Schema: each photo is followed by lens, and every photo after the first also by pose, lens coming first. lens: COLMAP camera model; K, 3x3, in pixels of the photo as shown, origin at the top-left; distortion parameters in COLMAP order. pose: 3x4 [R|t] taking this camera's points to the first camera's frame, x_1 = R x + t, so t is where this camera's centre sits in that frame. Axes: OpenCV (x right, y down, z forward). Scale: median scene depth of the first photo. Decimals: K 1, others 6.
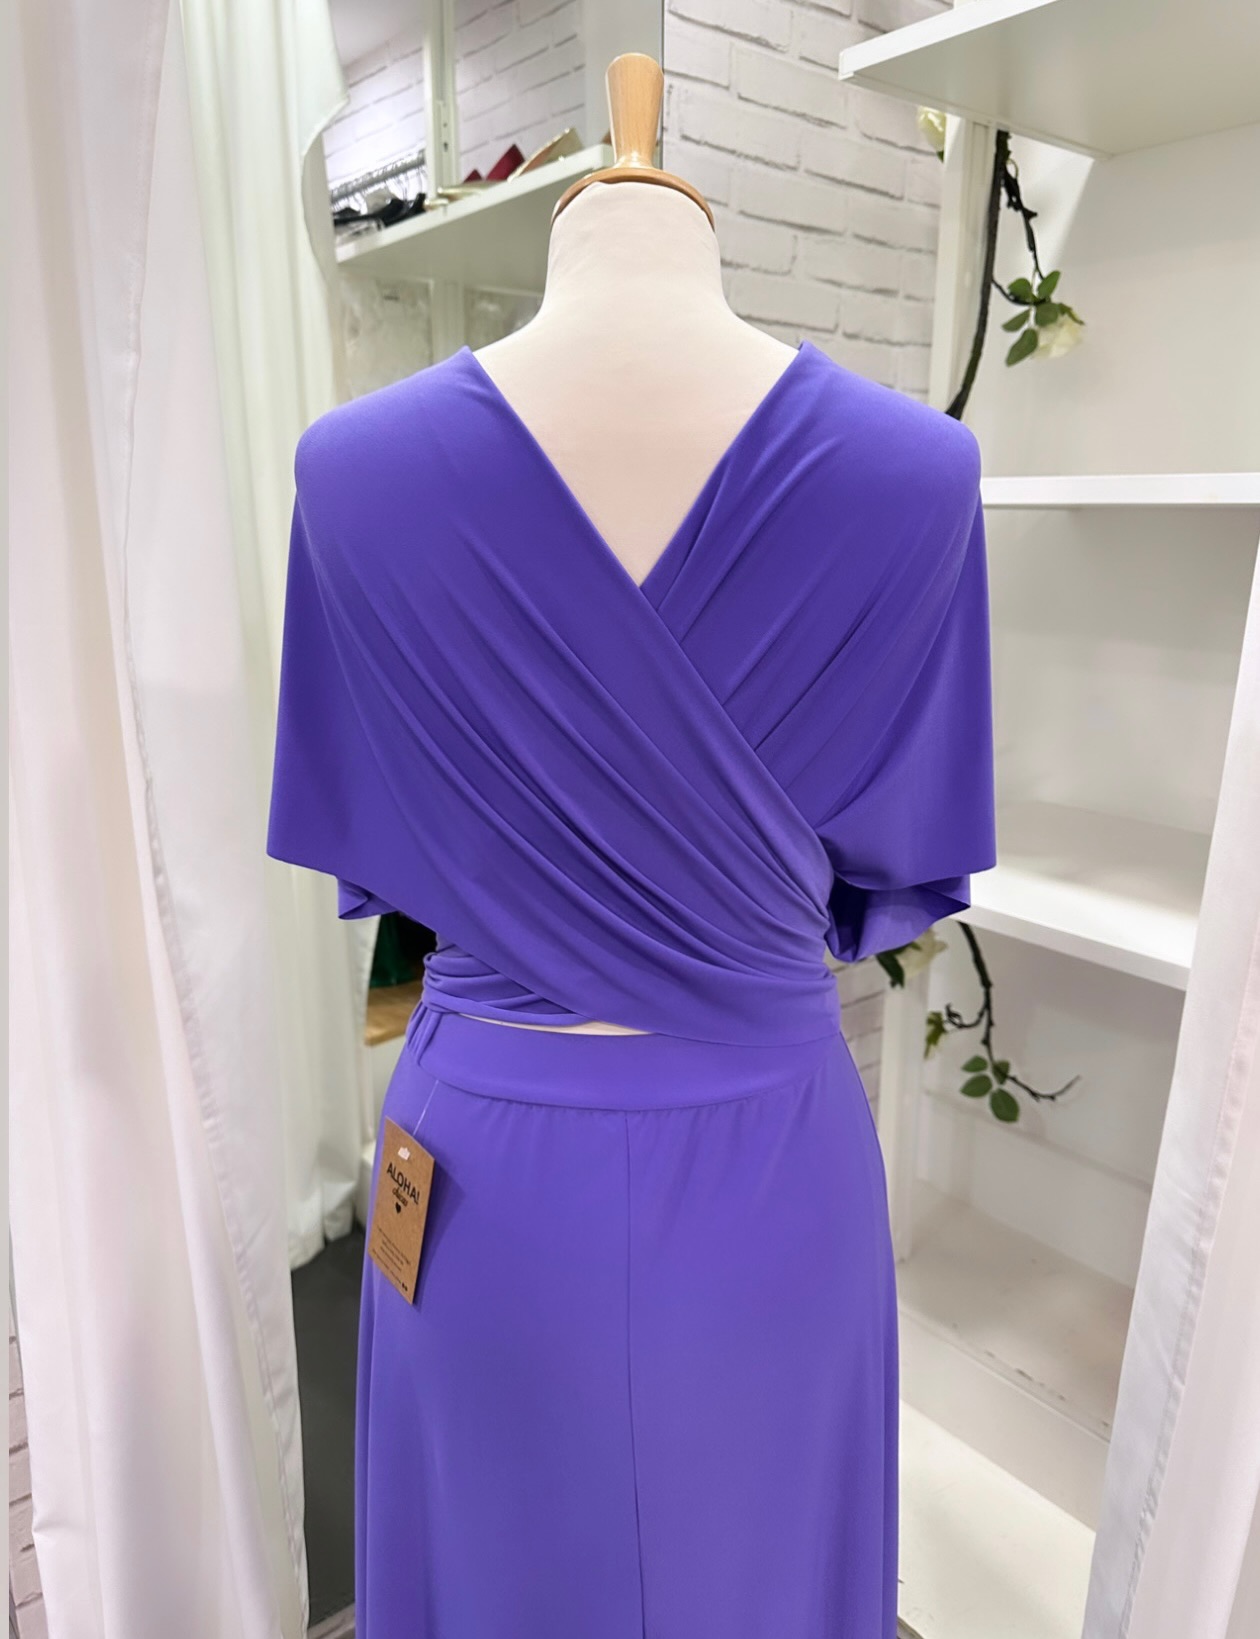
lens RADIAL K [[1217.3, 0, 637.7], [0, 1217.3, 823.5], [0, 0, 1]] dist [0.007676, -0.000986]
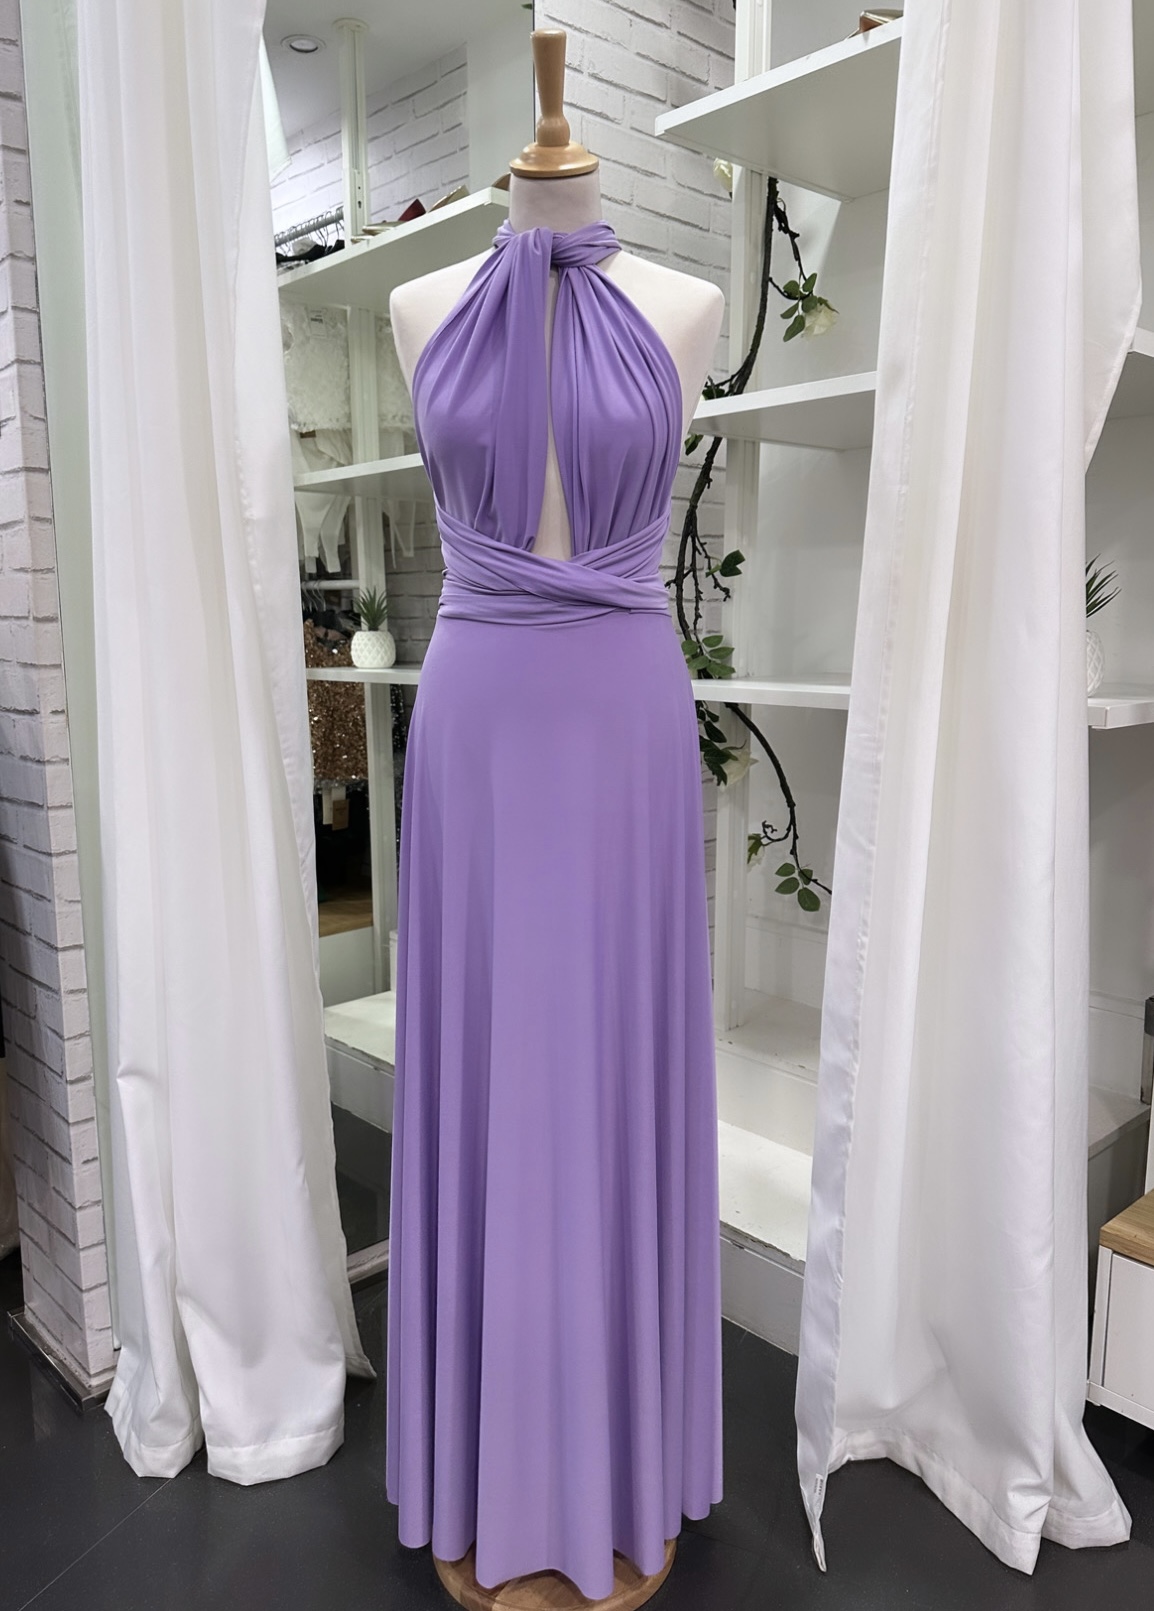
lens RADIAL K [[1200.2, 0, 586.0], [0, 1200.2, 817.3], [0, 0, 1]] dist [0.048702, -0.064510]
pose [[0.997564, -0.020180, 0.066779, -0.027422], [0.025236, 0.996807, -0.075752, 0.263236], [-0.065037, 0.077253, 0.994888, -0.317795]]
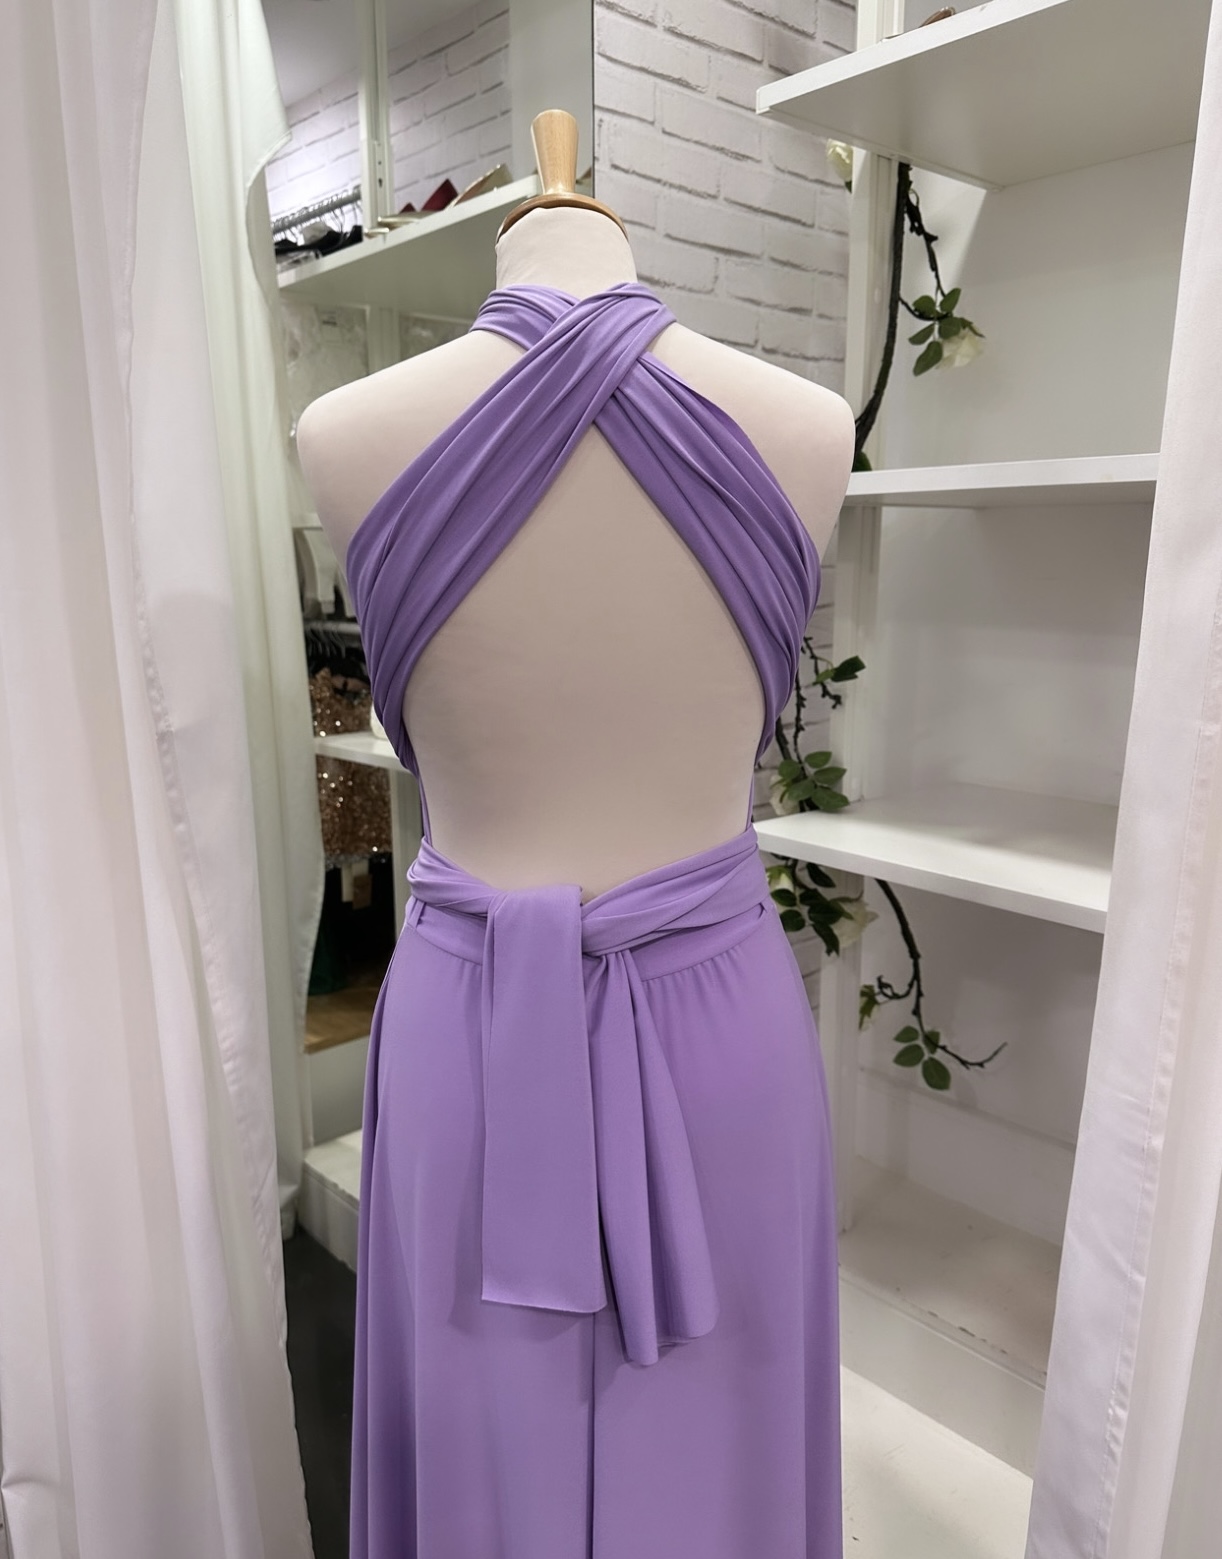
lens RADIAL K [[1196.9, 0, 616.3], [0, 1196.9, 779.1], [0, 0, 1]] dist [0.042036, -0.048910]
pose [[0.998601, -0.018504, 0.049535, -0.020814], [0.021423, 0.998025, -0.059055, 0.039133], [-0.048344, 0.060034, 0.997025, -0.030804]]
